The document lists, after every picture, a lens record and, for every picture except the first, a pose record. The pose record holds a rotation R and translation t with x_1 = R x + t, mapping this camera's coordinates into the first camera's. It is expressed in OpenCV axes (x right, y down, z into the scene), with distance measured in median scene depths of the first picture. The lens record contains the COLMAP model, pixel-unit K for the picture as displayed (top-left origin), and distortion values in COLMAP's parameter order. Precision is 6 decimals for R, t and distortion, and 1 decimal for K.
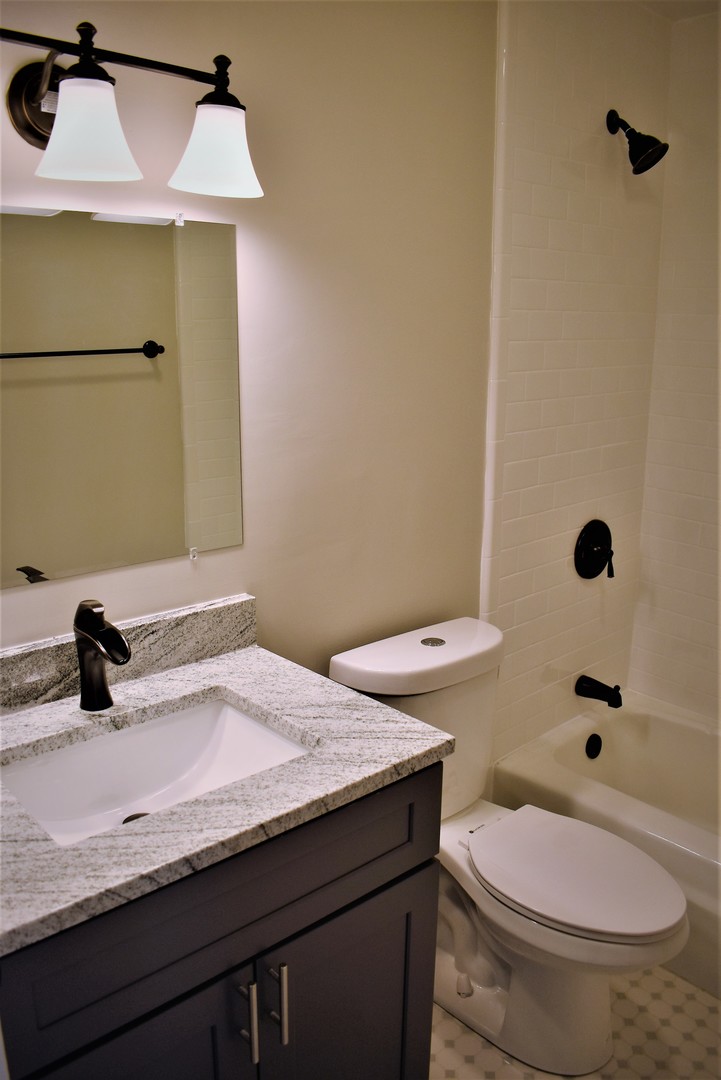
lens RADIAL K [[846.1, 0, 359.1], [0, 846.1, 541.7], [0, 0, 1]] dist [-0.093112, 0.007980]
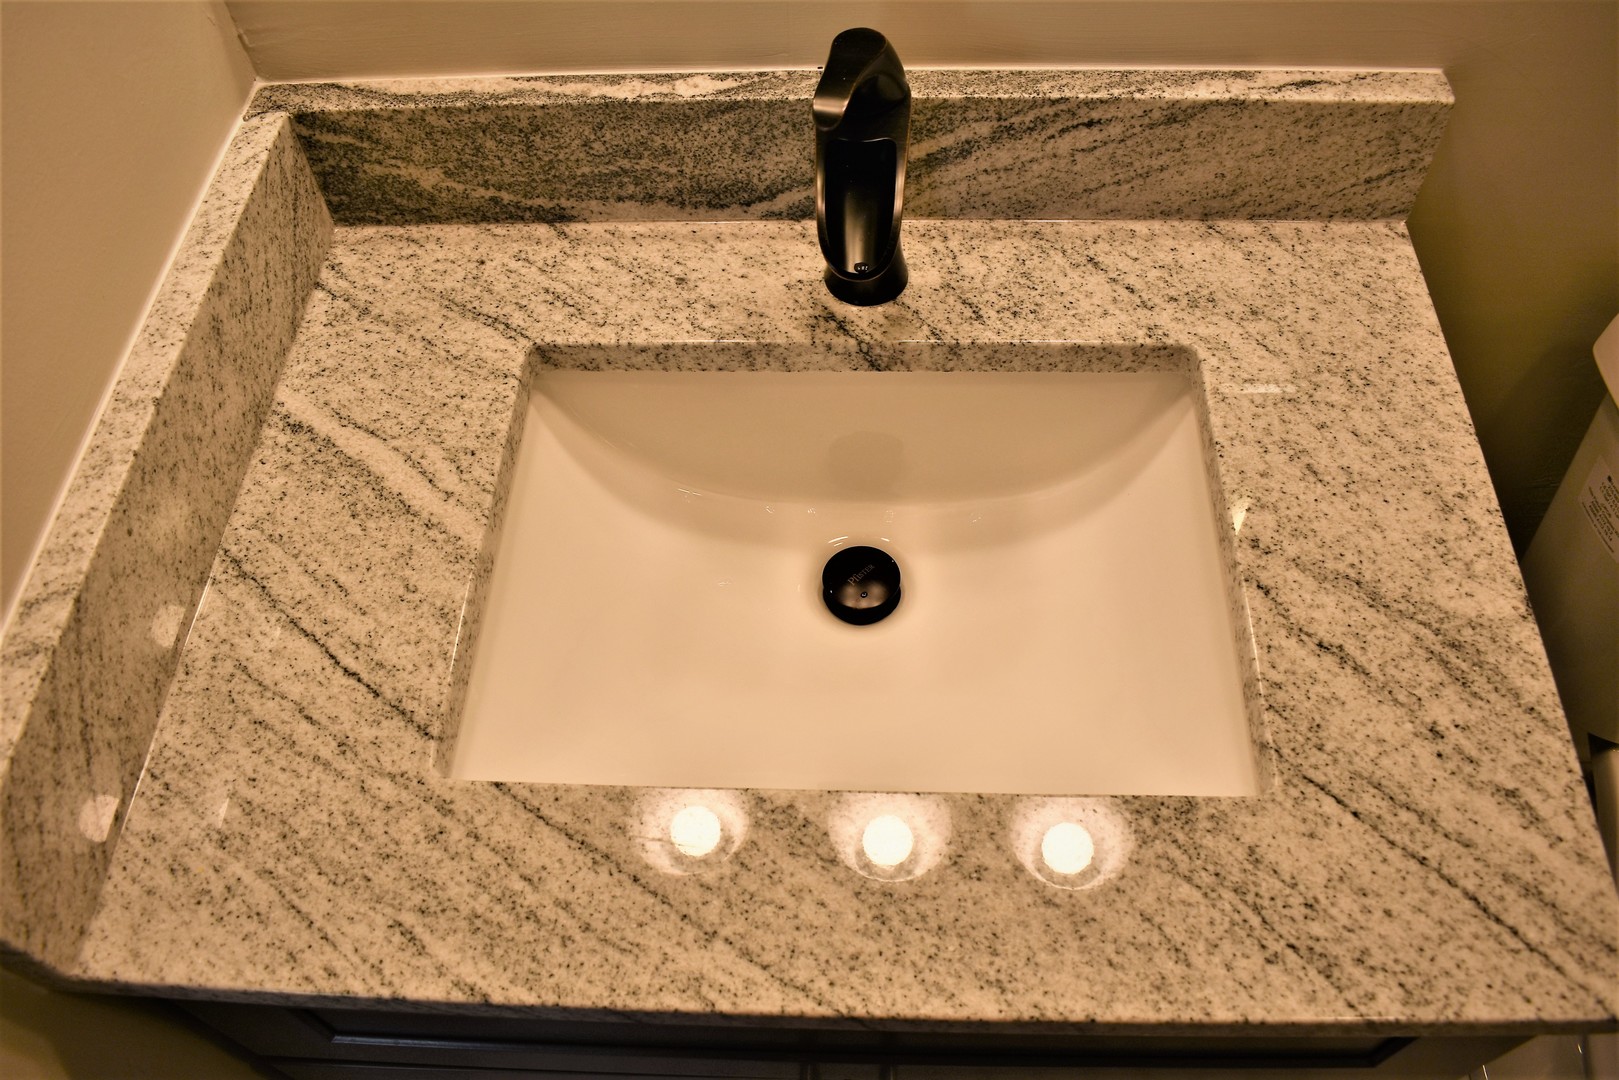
lens RADIAL K [[1268.4, 0, 809.5], [0, 1268.4, 540.0], [0, 0, 1]] dist [-0.093112, 0.007980]
pose [[0.716038, 0.556909, -0.420882, -0.013074], [-0.121698, 0.693287, 0.710311, -0.134968], [0.687371, -0.457390, 0.564195, 0.572904]]
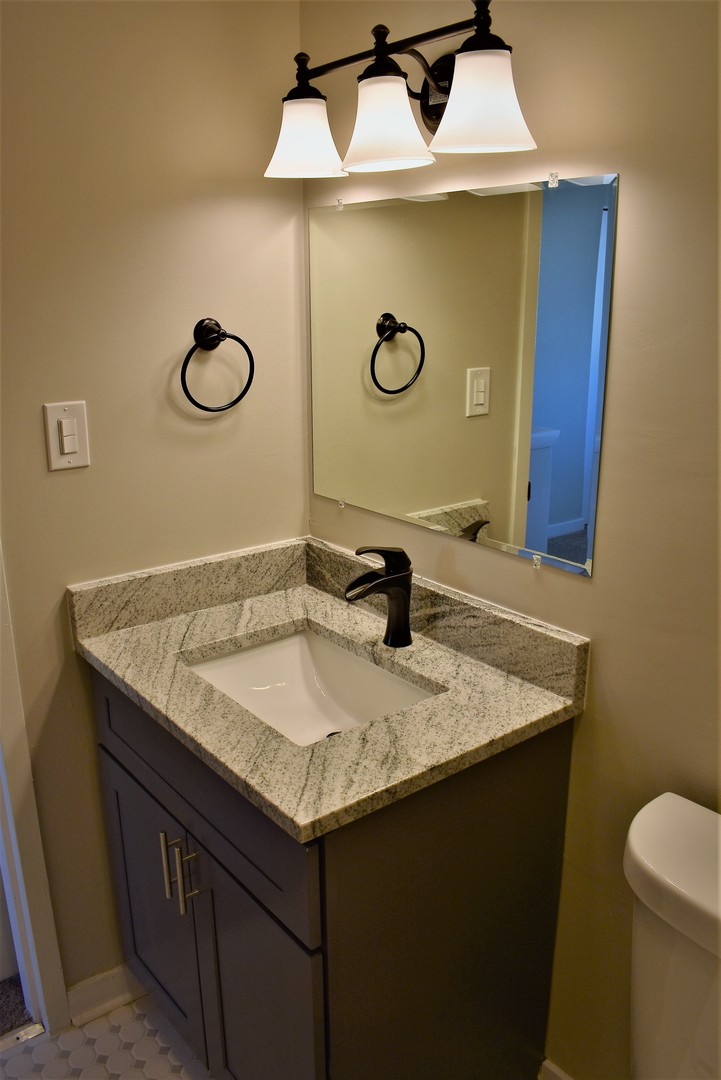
lens RADIAL K [[852.6, 0, 384.6], [0, 852.6, 554.2], [0, 0, 1]] dist [-0.111319, -0.000850]
pose [[-0.042137, 0.287512, -0.956850, 0.726372], [-0.240232, 0.926688, 0.289028, -0.233743], [0.969801, 0.242045, 0.030022, 0.895379]]
